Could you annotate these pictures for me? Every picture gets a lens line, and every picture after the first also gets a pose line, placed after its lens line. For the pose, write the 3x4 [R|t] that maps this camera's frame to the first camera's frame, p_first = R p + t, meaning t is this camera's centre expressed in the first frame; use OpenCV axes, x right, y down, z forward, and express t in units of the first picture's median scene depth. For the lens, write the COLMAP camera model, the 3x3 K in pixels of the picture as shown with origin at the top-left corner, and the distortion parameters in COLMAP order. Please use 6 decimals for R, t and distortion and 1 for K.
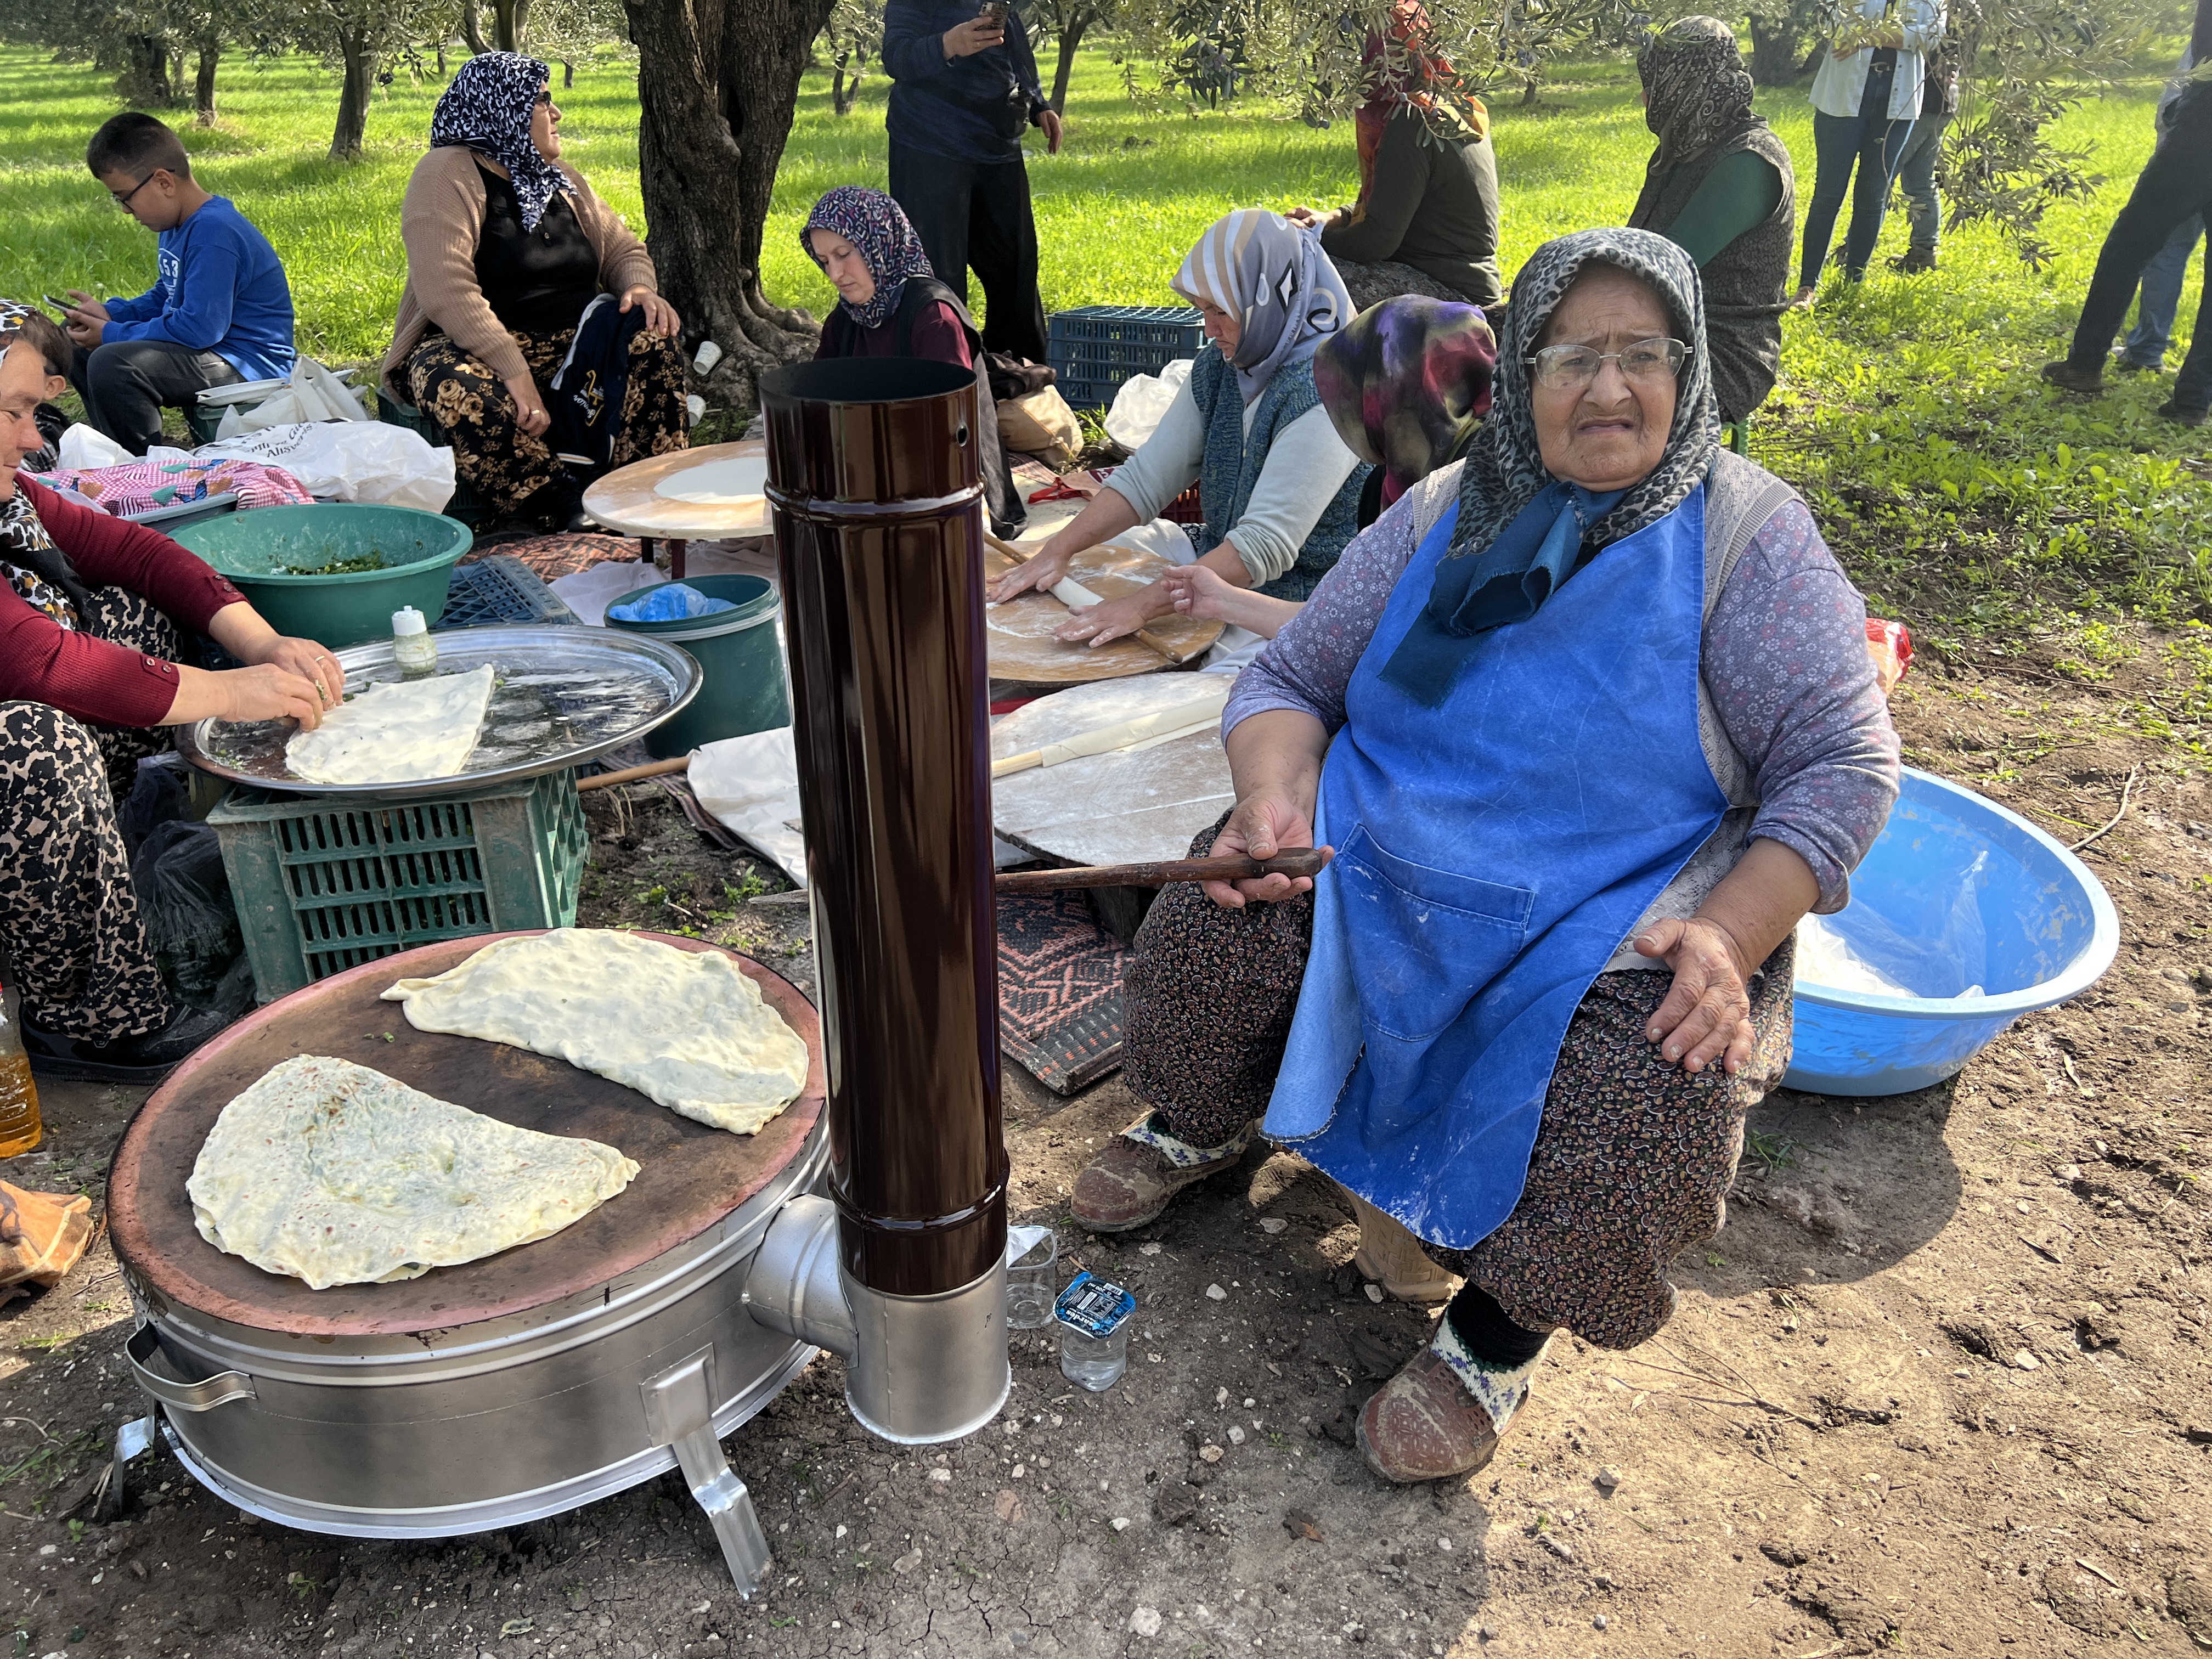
lens RADIAL K [[1683.1, 0, 1097.0], [0, 1683.1, 807.2], [0, 0, 1]] dist [0.086614, -0.082754]
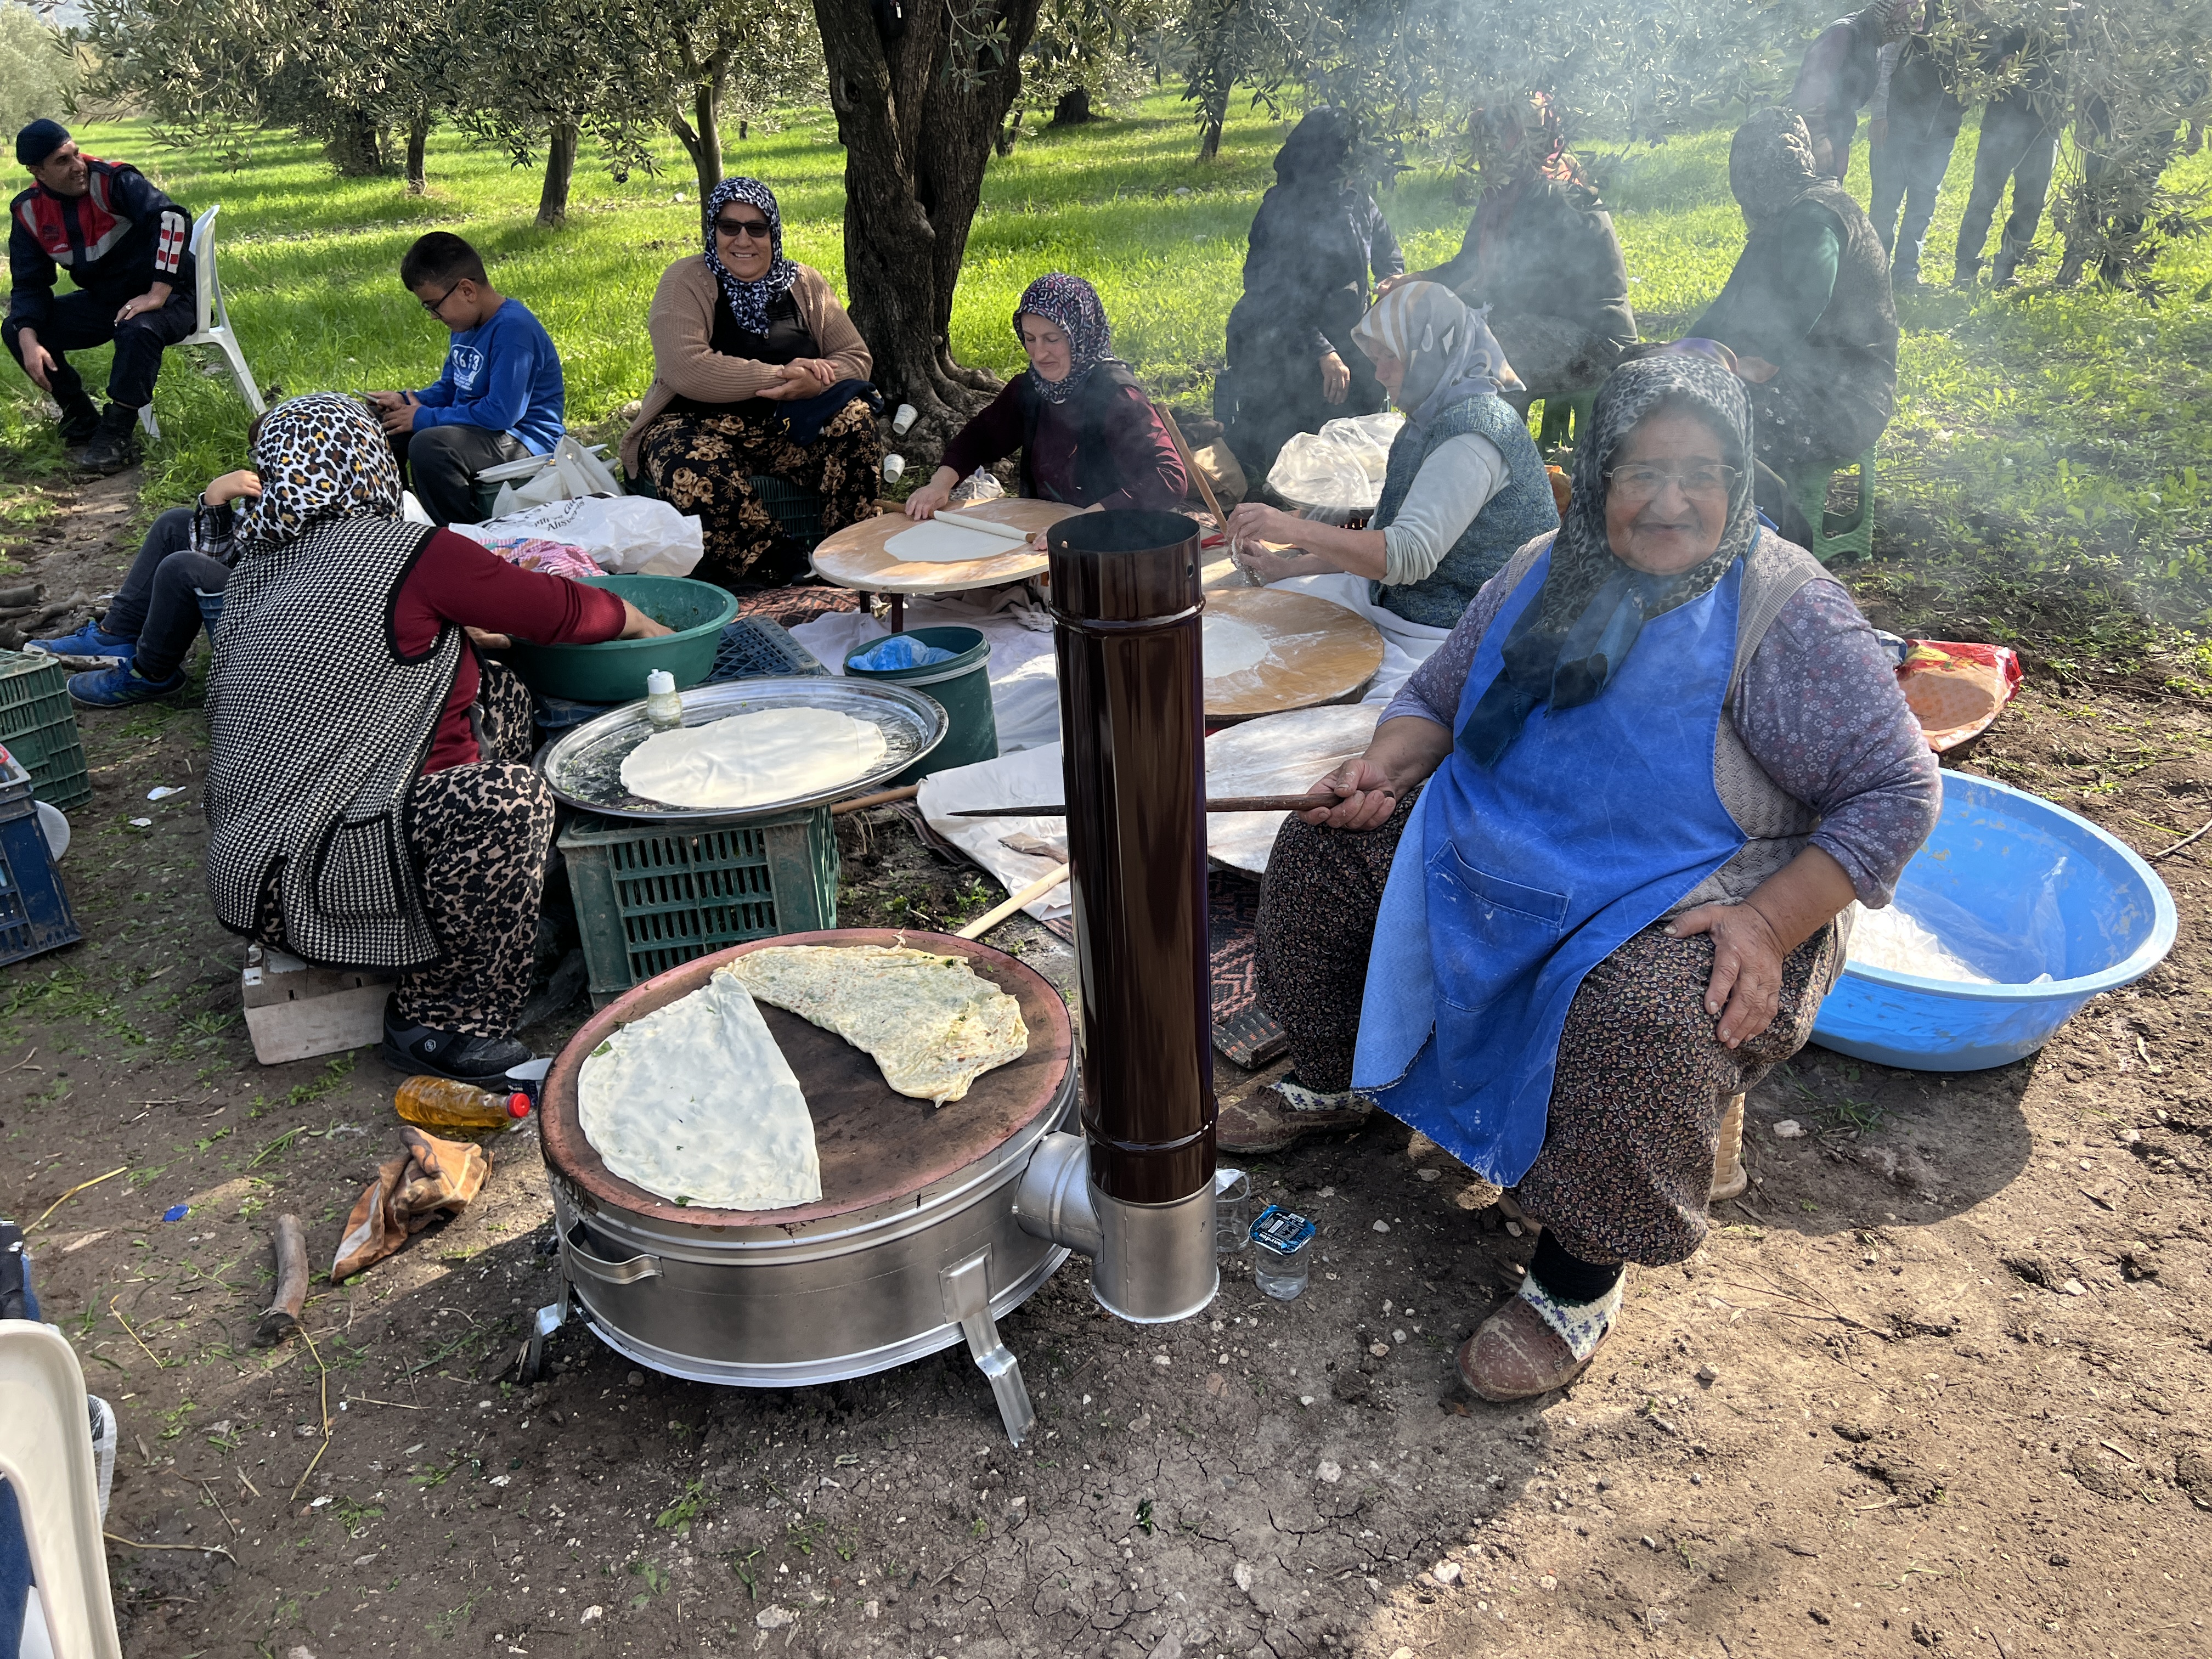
lens RADIAL K [[1683.1, 0, 1125.1], [0, 1683.1, 788.3], [0, 0, 1]] dist [0.086614, -0.082754]
pose [[0.996963, -0.012308, -0.076903, -0.013414], [0.010855, 0.999755, -0.019278, -0.005332], [0.077122, 0.018384, 0.996852, -0.201749]]
